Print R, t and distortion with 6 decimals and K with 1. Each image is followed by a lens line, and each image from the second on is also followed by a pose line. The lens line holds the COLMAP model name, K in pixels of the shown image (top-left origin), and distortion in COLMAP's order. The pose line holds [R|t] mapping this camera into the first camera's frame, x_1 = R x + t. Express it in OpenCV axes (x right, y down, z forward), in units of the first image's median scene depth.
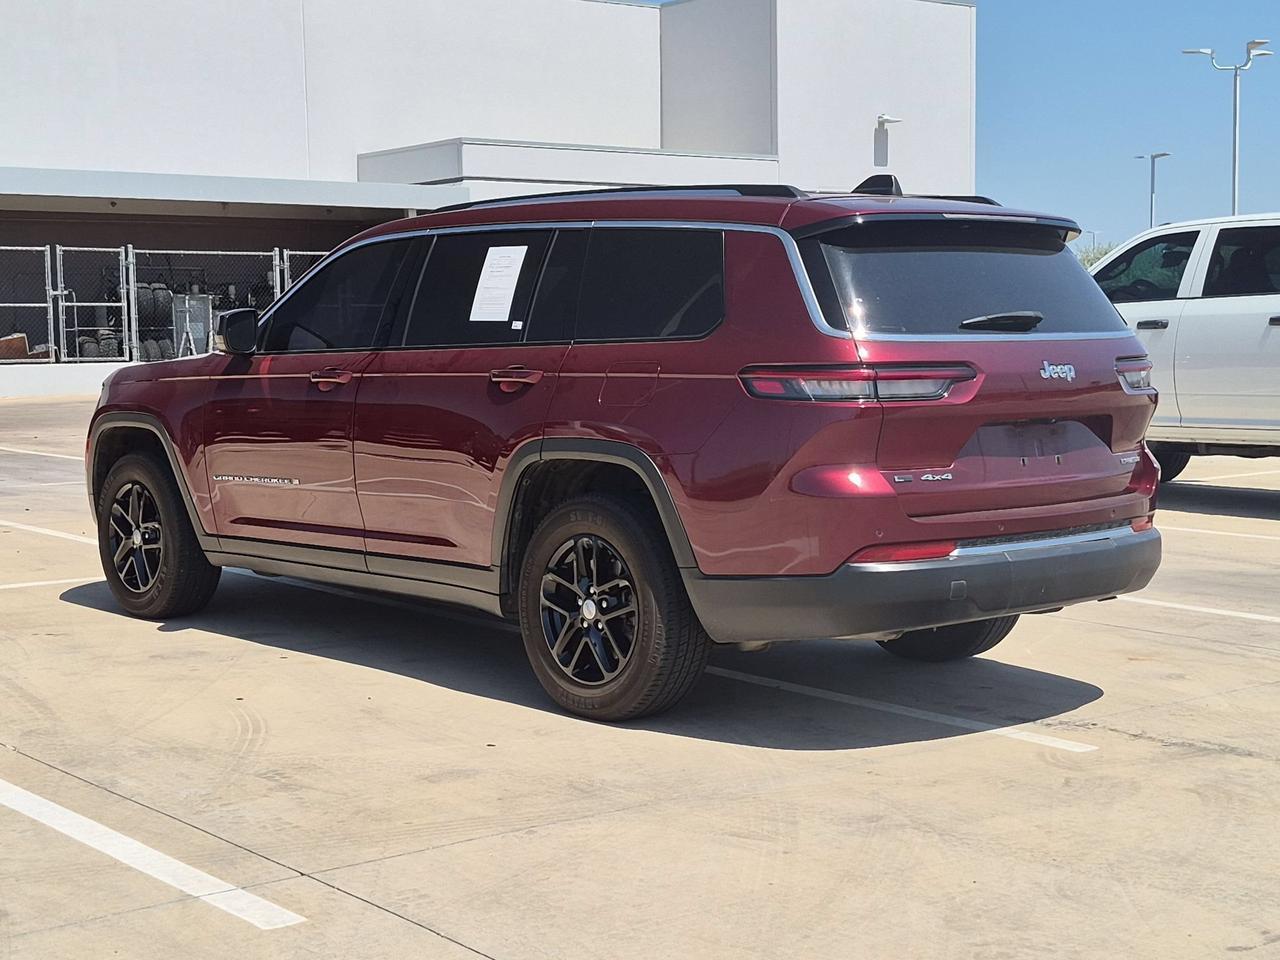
lens RADIAL K [[2058.5, 0, 643.3], [0, 2058.5, 480.8], [0, 0, 1]] dist [0.189037, 0.000000]
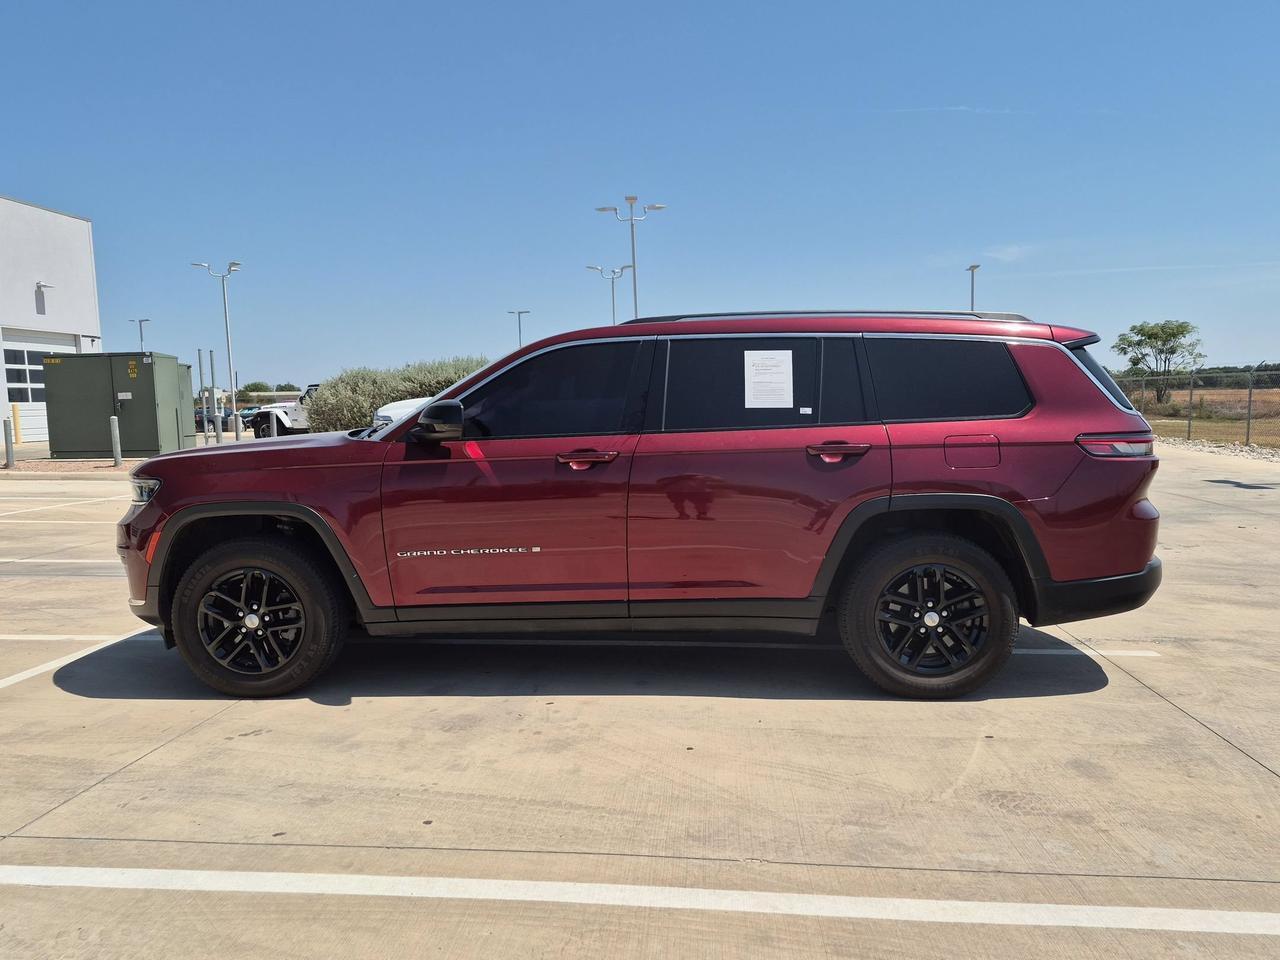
lens RADIAL K [[974.2, 0, 642.1], [0, 974.2, 478.1], [0, 0, 1]] dist [0.013215, -0.002445]
pose [[0.684472, -0.064180, 0.726208, -0.546957], [0.067027, 0.997439, 0.024975, -0.051718], [-0.725951, 0.031581, 0.687021, 0.612441]]
